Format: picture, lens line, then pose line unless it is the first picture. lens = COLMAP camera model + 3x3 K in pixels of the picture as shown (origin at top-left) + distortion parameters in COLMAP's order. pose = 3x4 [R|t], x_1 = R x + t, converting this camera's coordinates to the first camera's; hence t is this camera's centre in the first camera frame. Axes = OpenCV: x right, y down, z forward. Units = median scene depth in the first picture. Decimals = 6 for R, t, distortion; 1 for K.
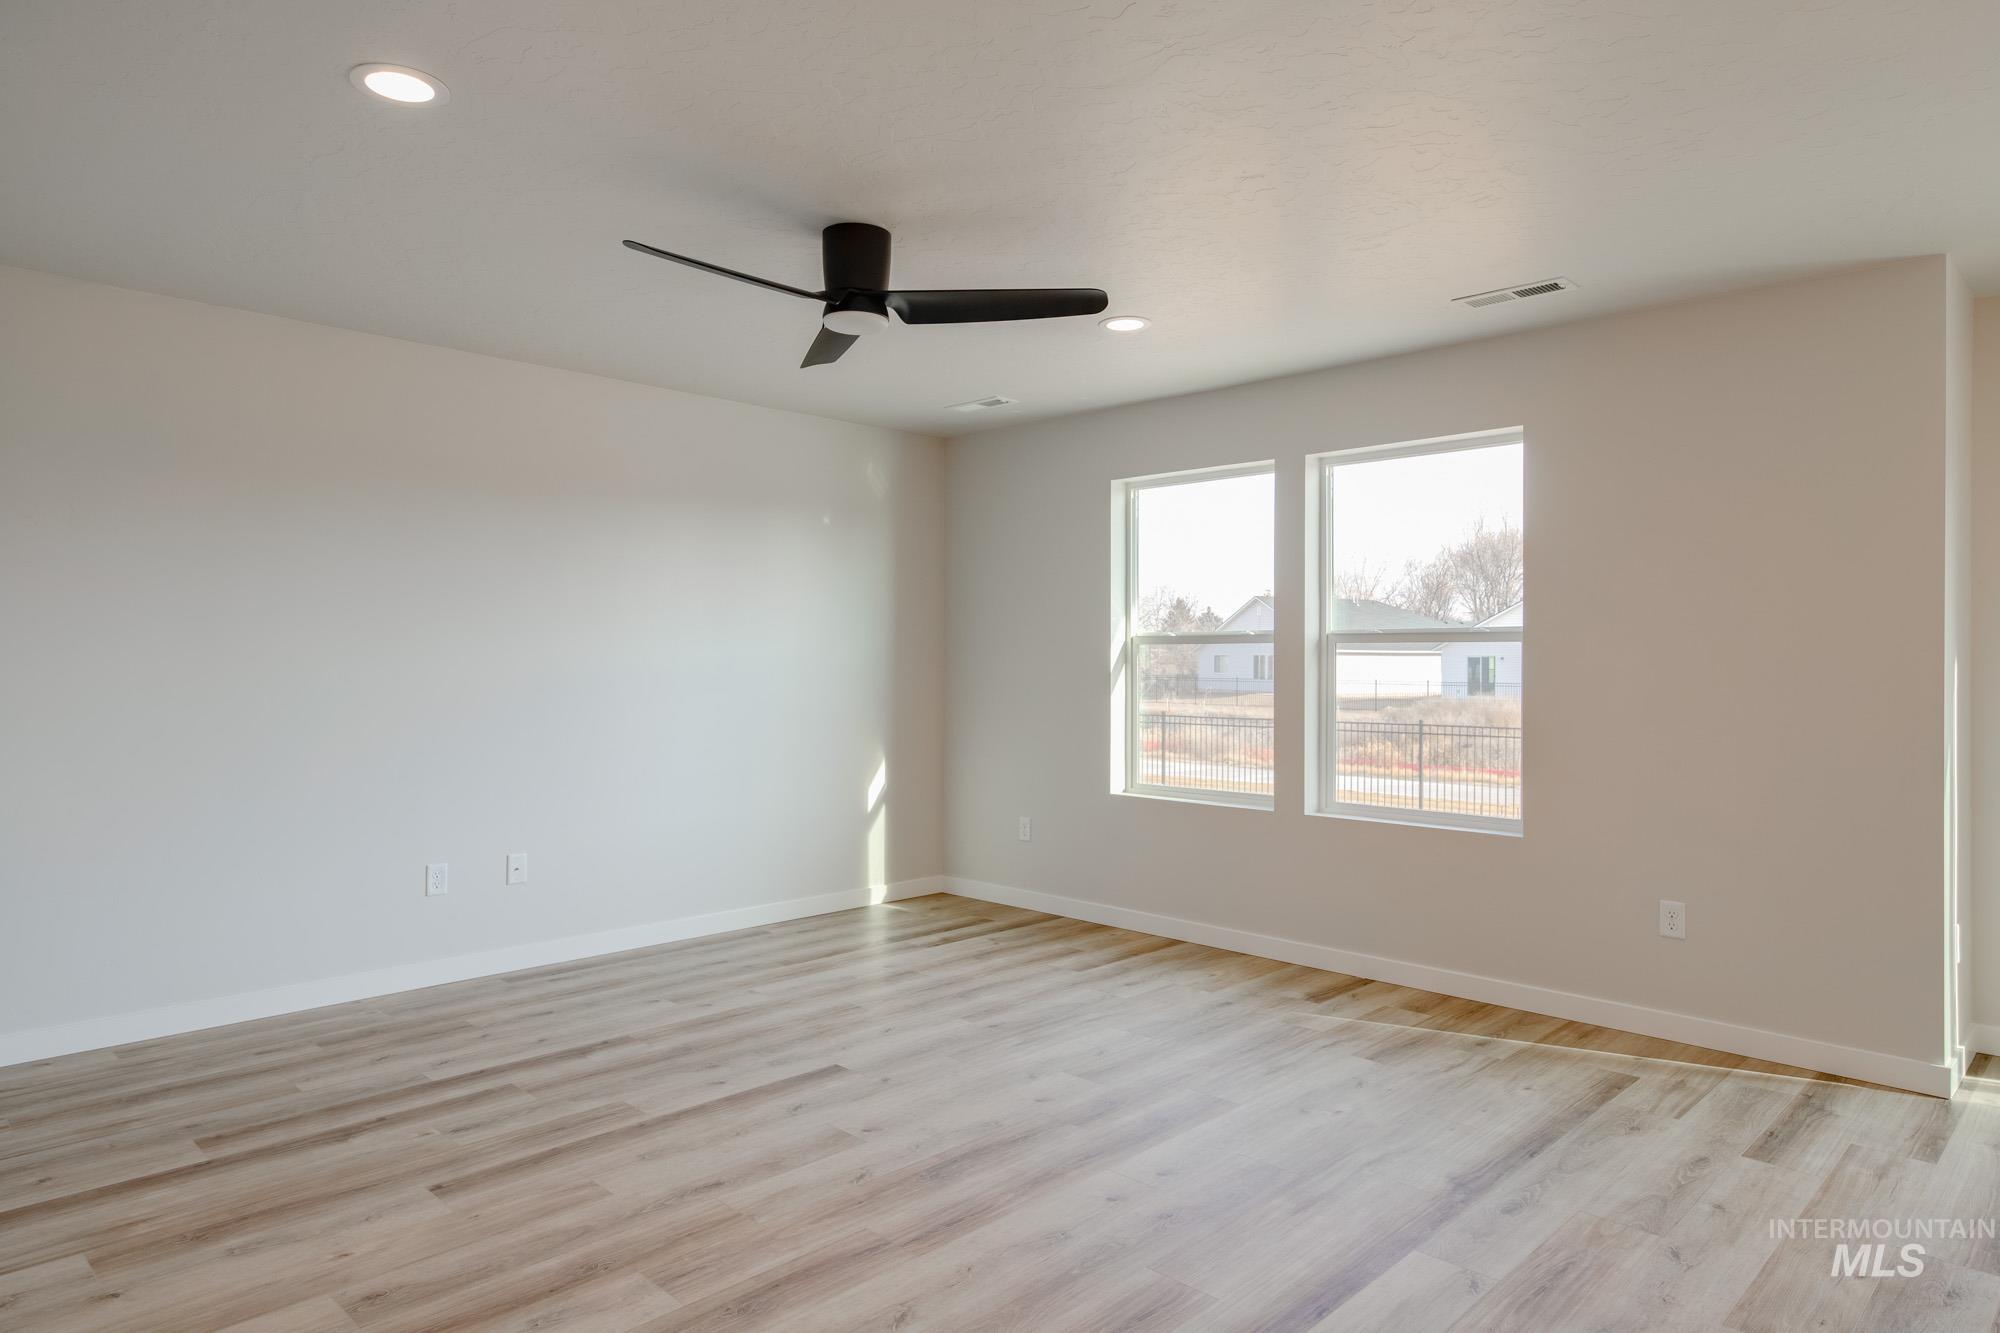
lens RADIAL K [[1202.4, 0, 995.5], [0, 1202.4, 658.4], [0, 0, 1]] dist [0.016743, -0.001496]
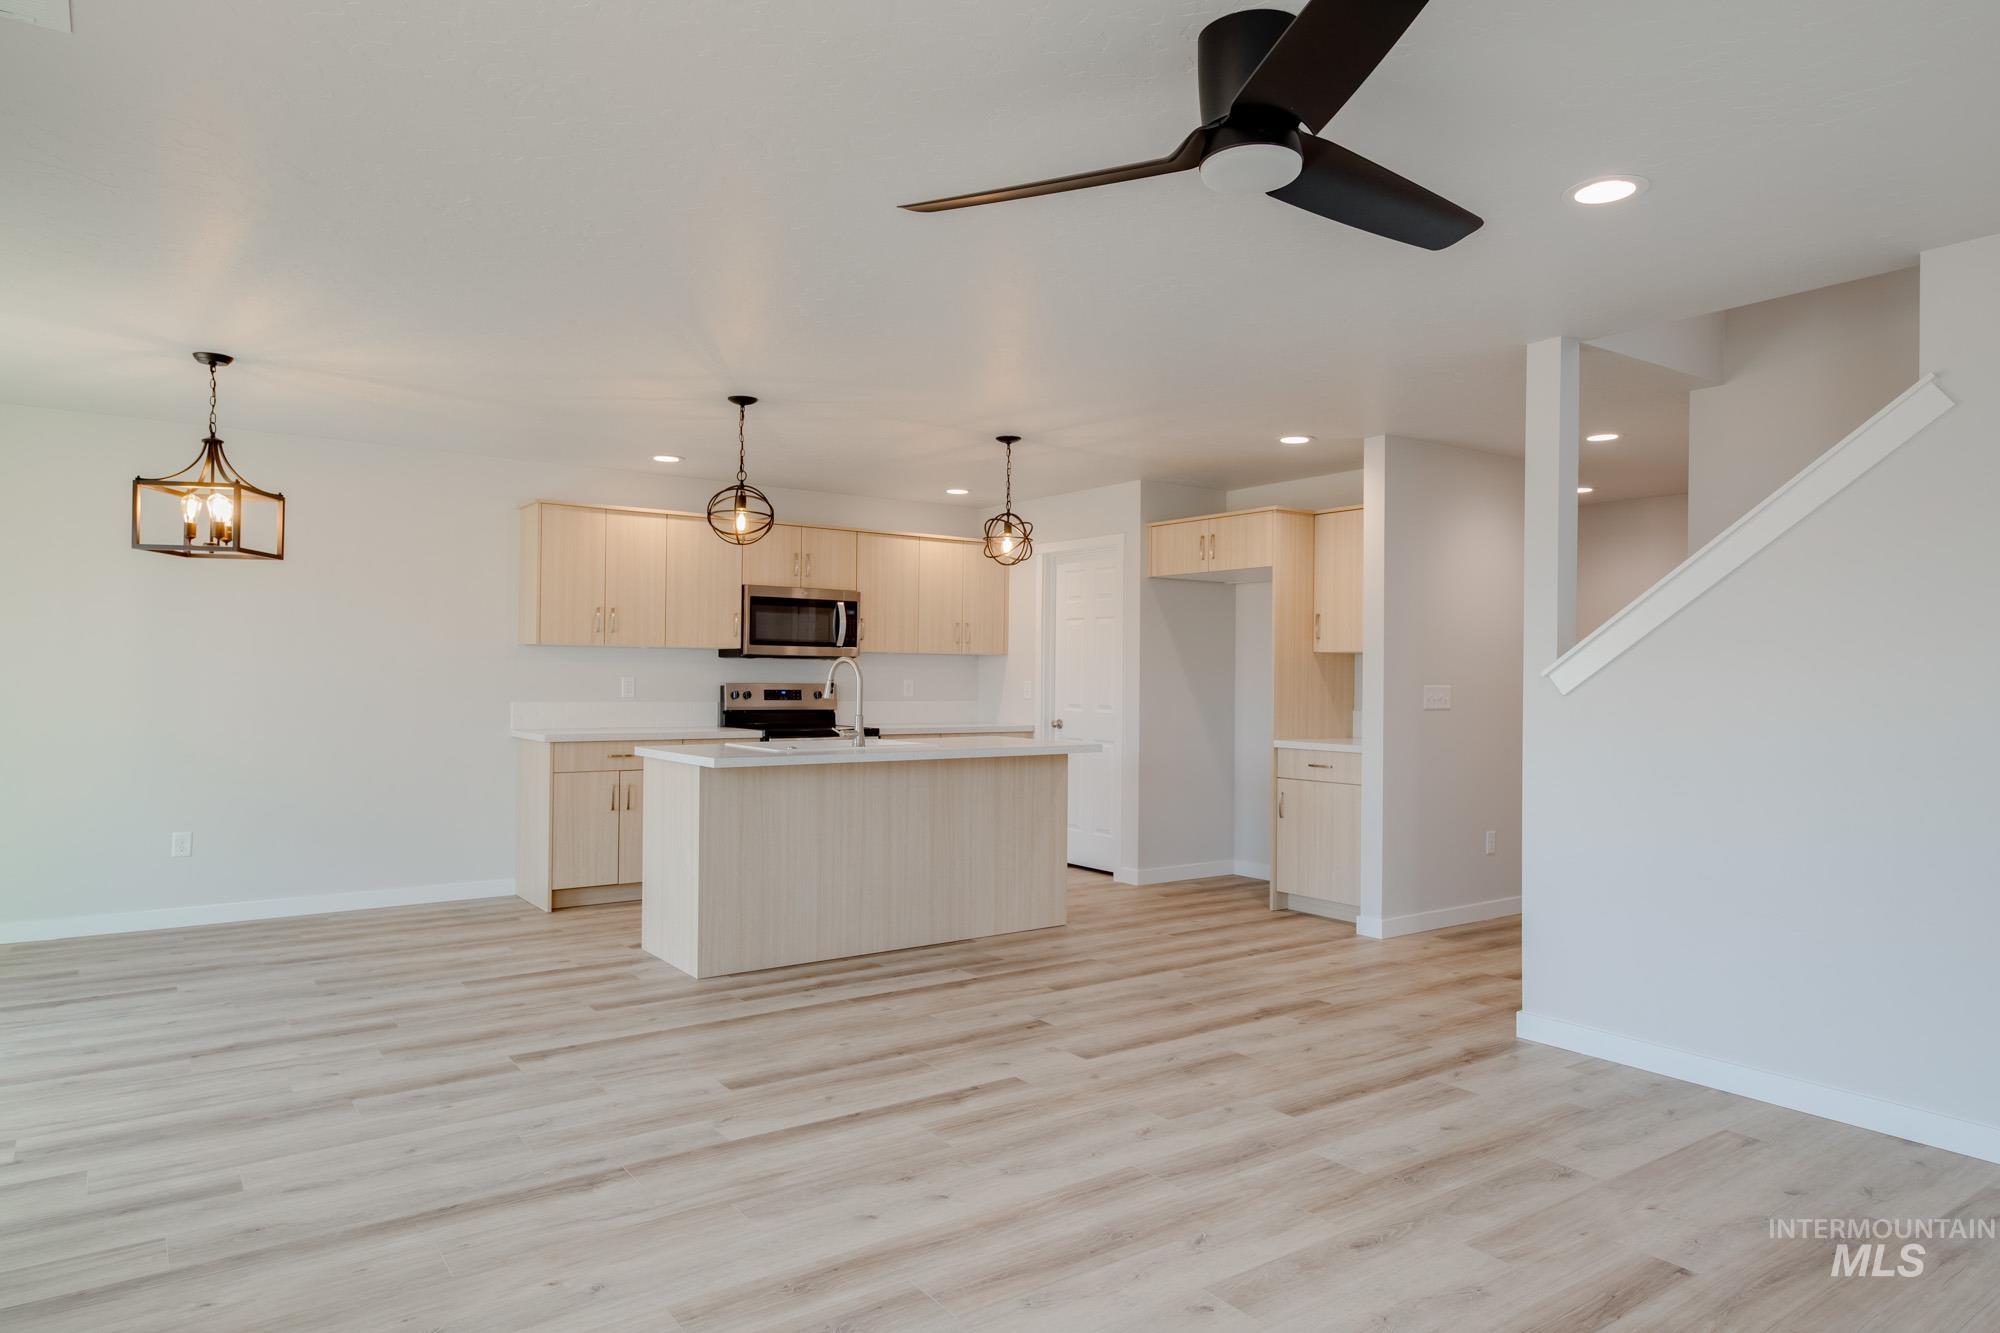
lens RADIAL K [[1202.4, 0, 1003.5], [0, 1202.4, 663.2], [0, 0, 1]] dist [0.016743, -0.001496]
pose [[-0.986811, -0.012960, 0.161354, -0.068406], [-0.015752, 0.999747, -0.016034, 0.009226], [-0.161106, -0.018364, -0.986766, 1.231224]]
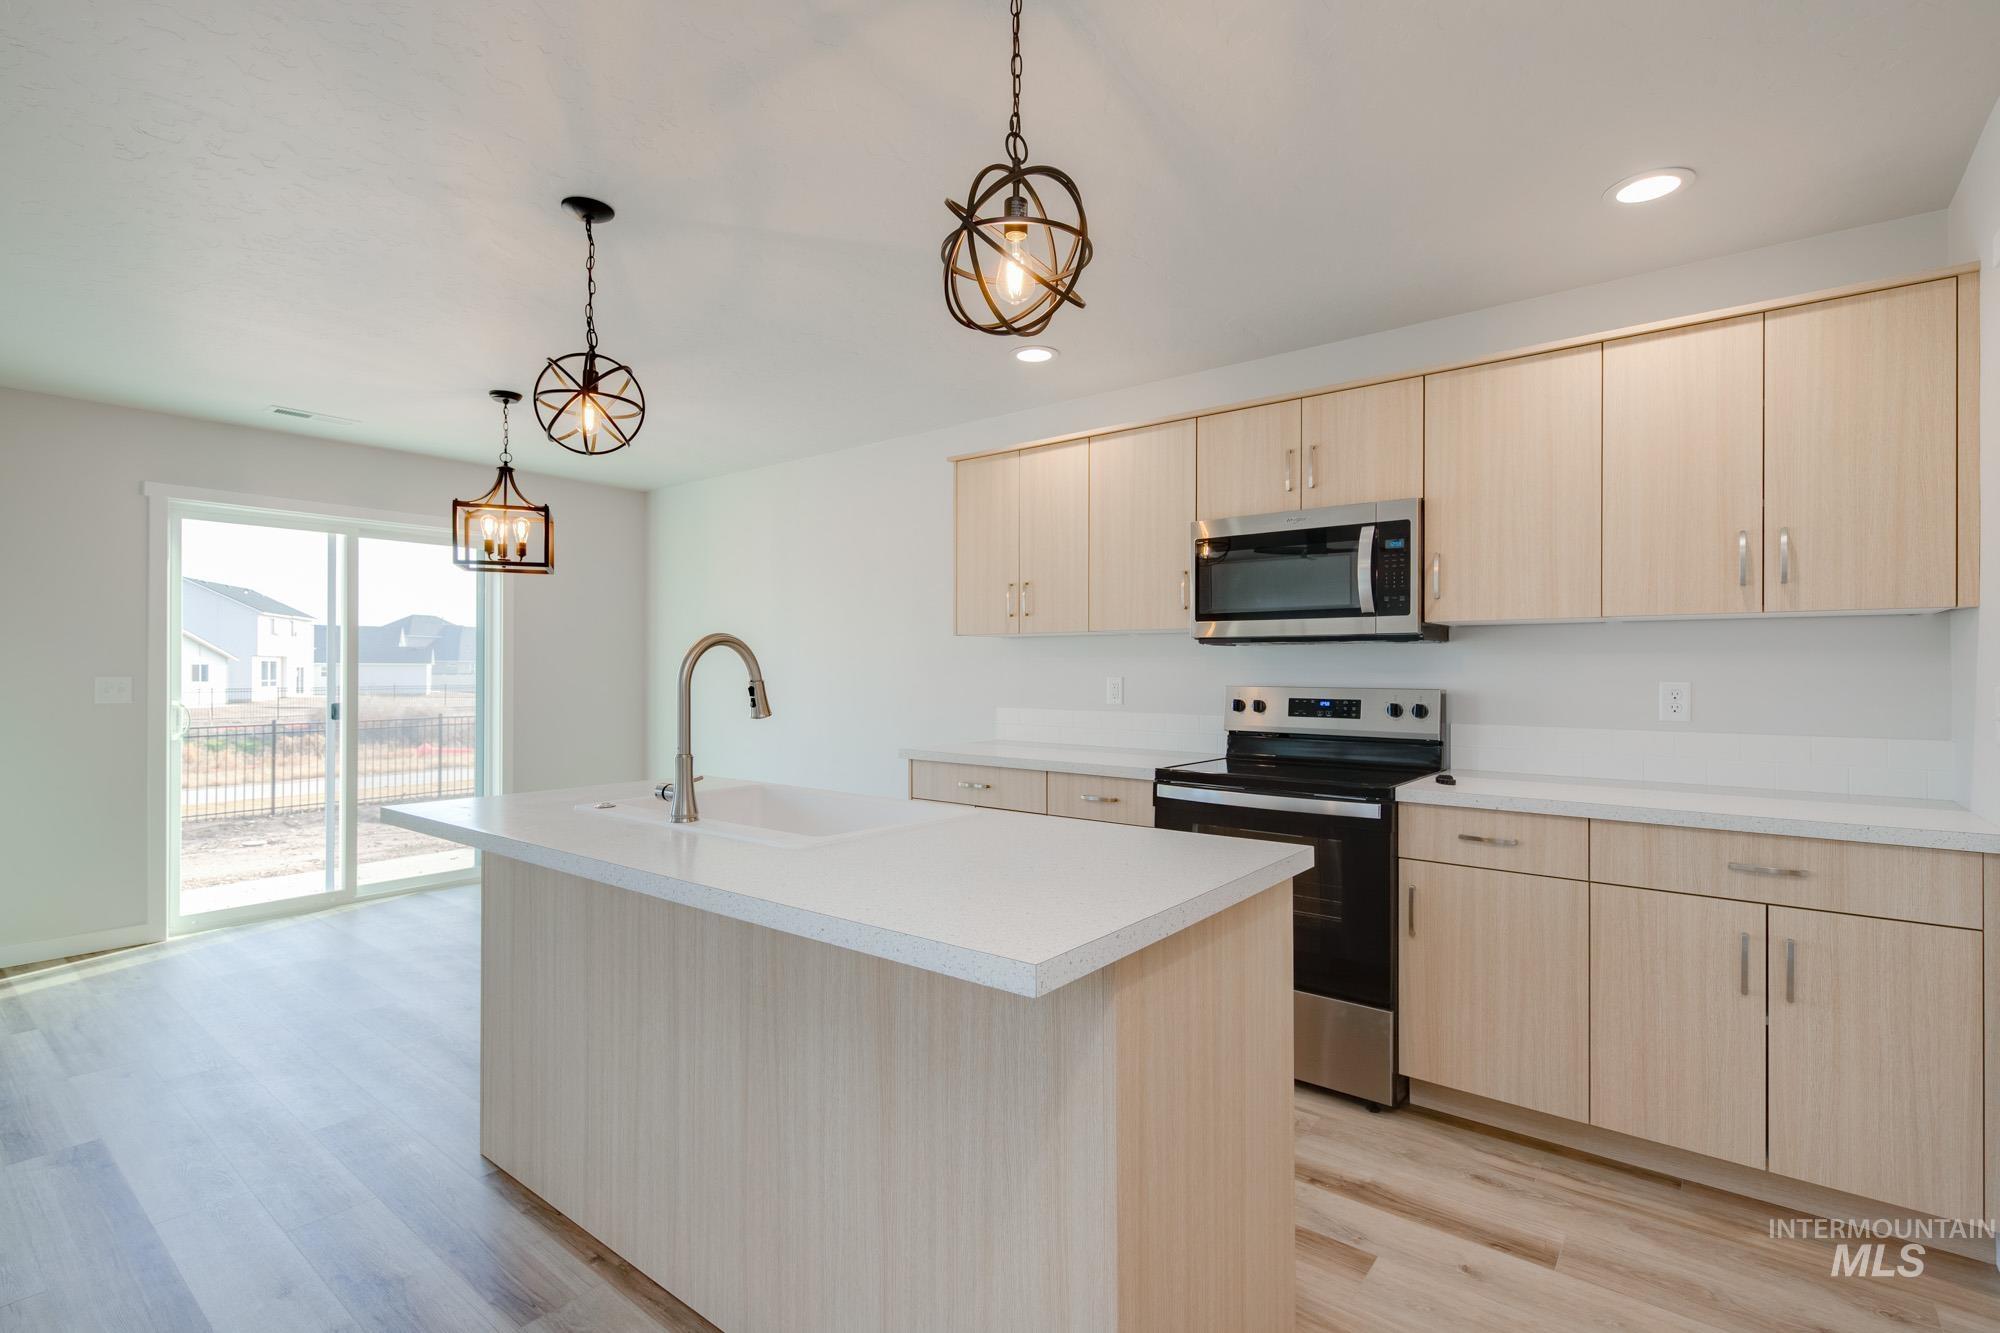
lens RADIAL K [[924.1, 0, 1000.5], [0, 924.1, 665.4], [0, 0, 1]] dist [0.014280, -0.007242]
pose [[-0.104687, -0.000295, 0.994505, -0.187853], [-0.002302, 0.999997, 0.000054, -0.001022], [-0.994503, -0.002284, -0.104687, -0.021152]]
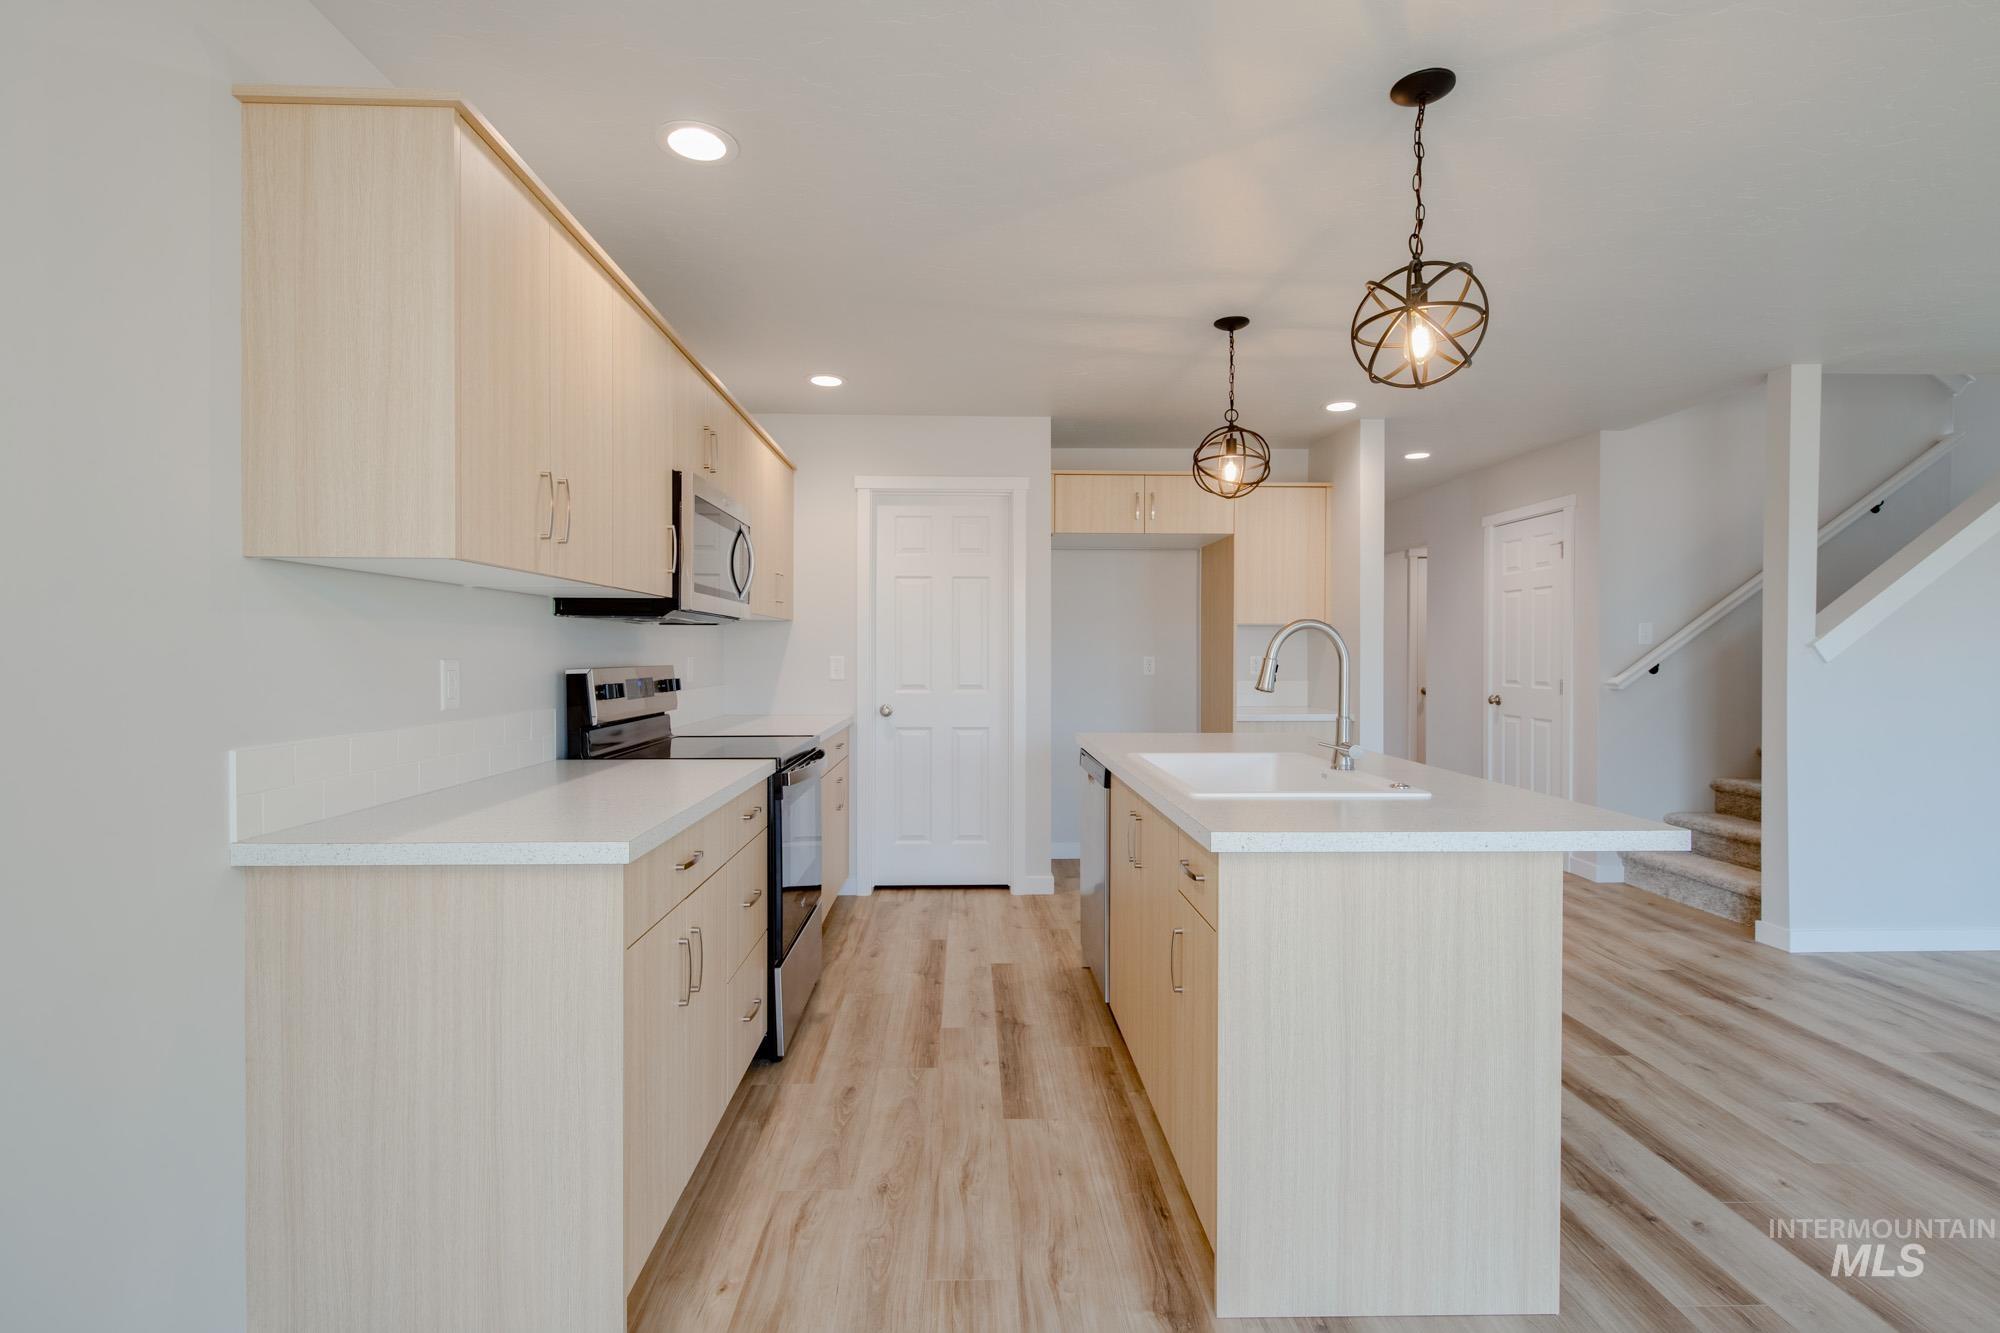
lens RADIAL K [[924.1, 0, 981.5], [0, 924.1, 658.3], [0, 0, 1]] dist [0.014280, -0.007242]
pose [[-0.692884, -0.001666, -0.721047, 0.811525], [-0.005335, 0.999982, 0.002816, 0.006034], [0.721030, 0.005798, -0.692880, 0.309273]]
